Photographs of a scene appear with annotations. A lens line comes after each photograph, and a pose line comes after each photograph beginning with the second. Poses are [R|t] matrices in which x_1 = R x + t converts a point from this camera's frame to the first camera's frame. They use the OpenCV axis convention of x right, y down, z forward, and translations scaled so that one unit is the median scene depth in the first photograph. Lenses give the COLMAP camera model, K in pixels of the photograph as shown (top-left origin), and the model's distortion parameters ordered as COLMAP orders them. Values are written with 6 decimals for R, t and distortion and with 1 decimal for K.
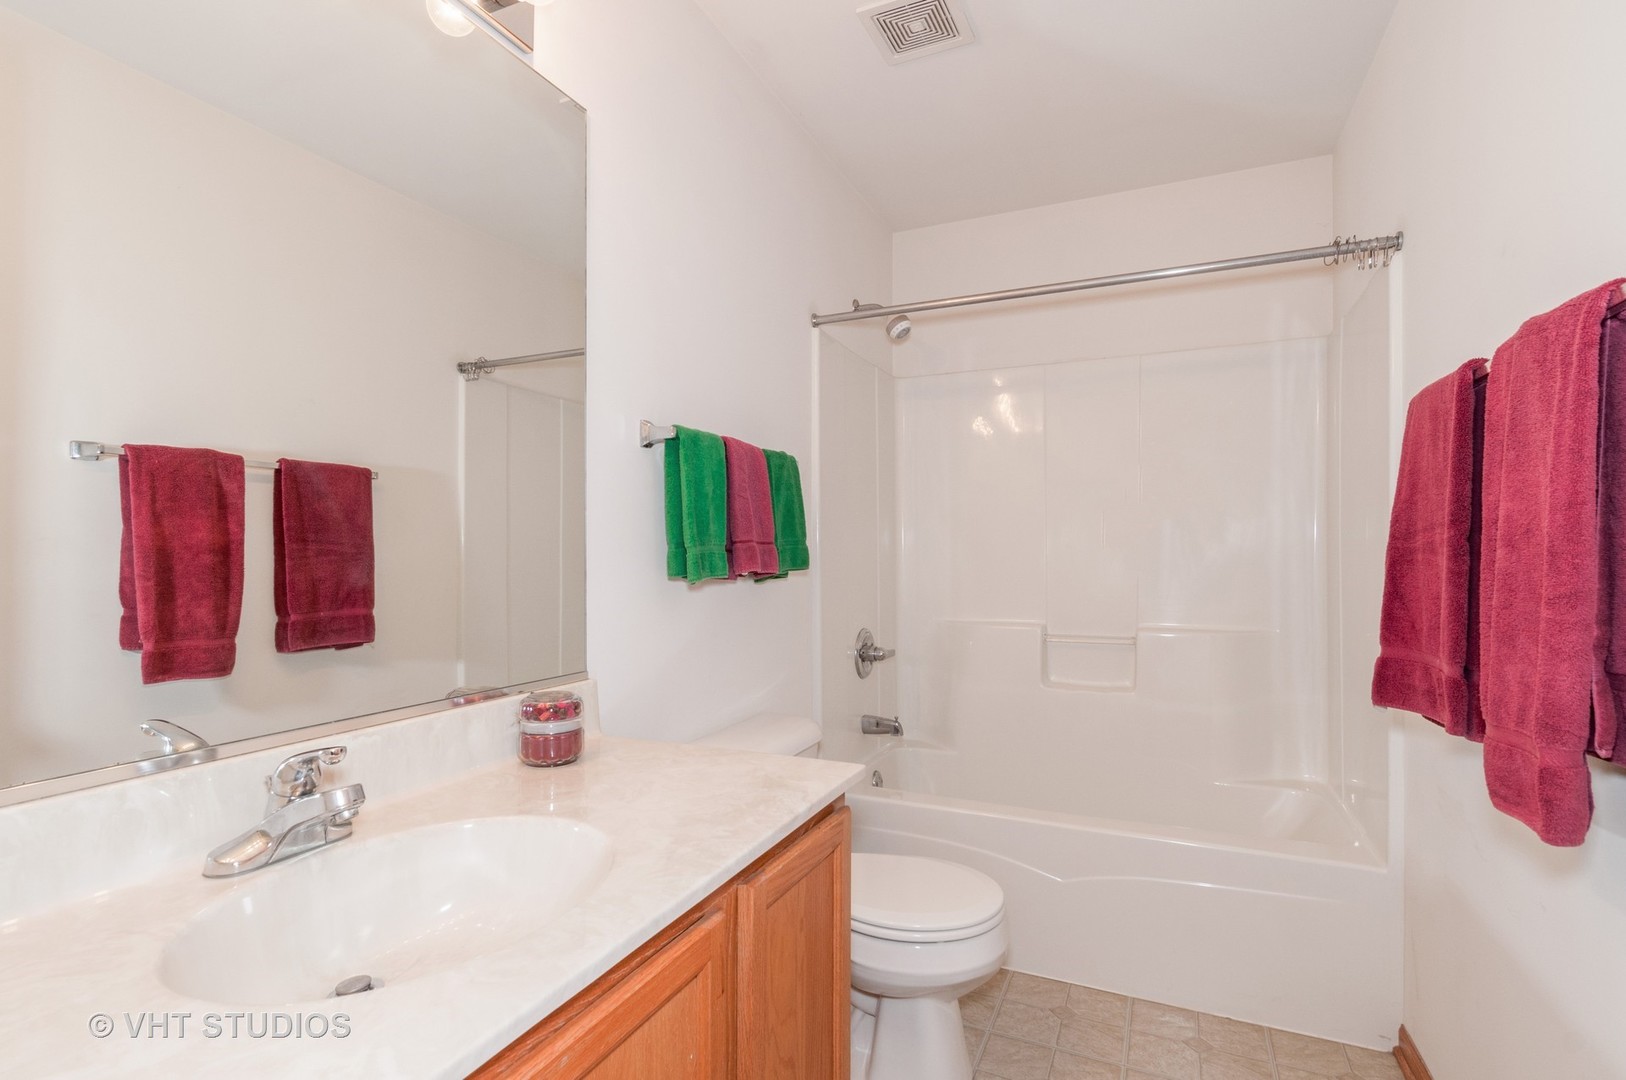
lens RADIAL K [[806.8, 0, 811.5], [0, 806.8, 556.2], [0, 0, 1]] dist [0.062589, -0.023172]
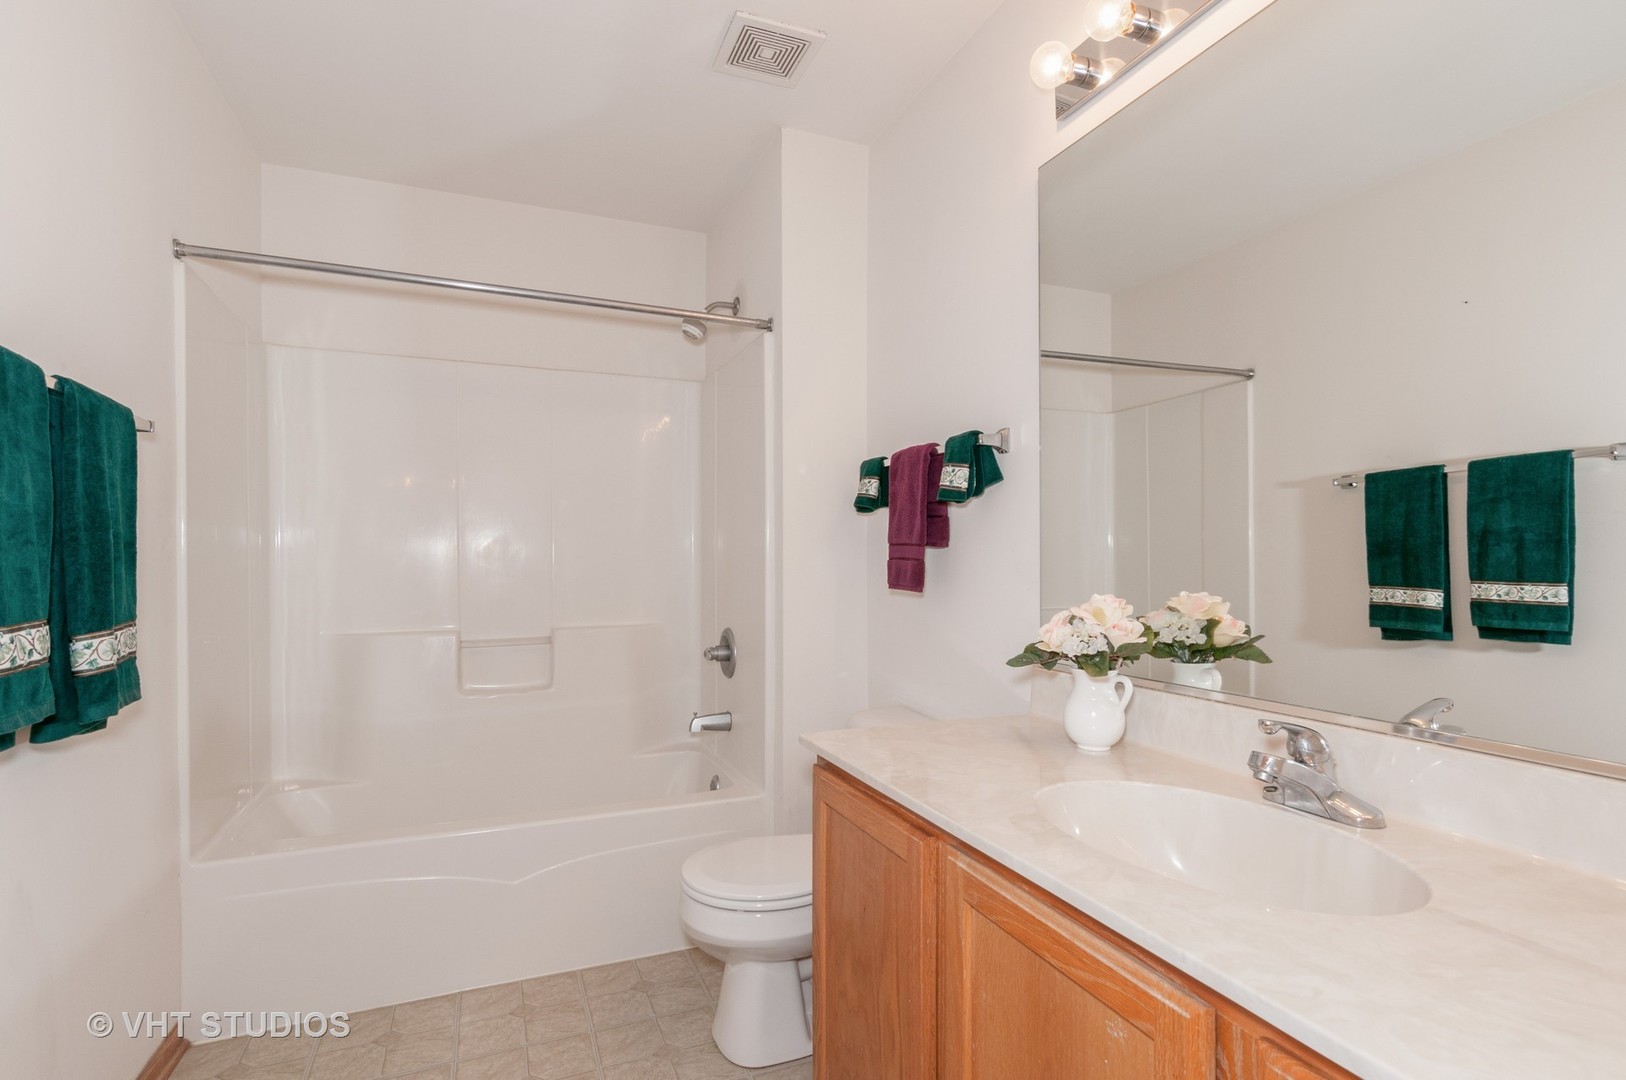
lens RADIAL K [[782.6, 0, 808.1], [0, 782.6, 563.4], [0, 0, 1]] dist [0.046251, -0.019235]
pose [[0.701975, -0.001753, 0.712199, -0.116174], [-0.000648, 0.999995, 0.003099, 0.000753], [-0.712201, -0.002637, 0.701970, 0.052681]]
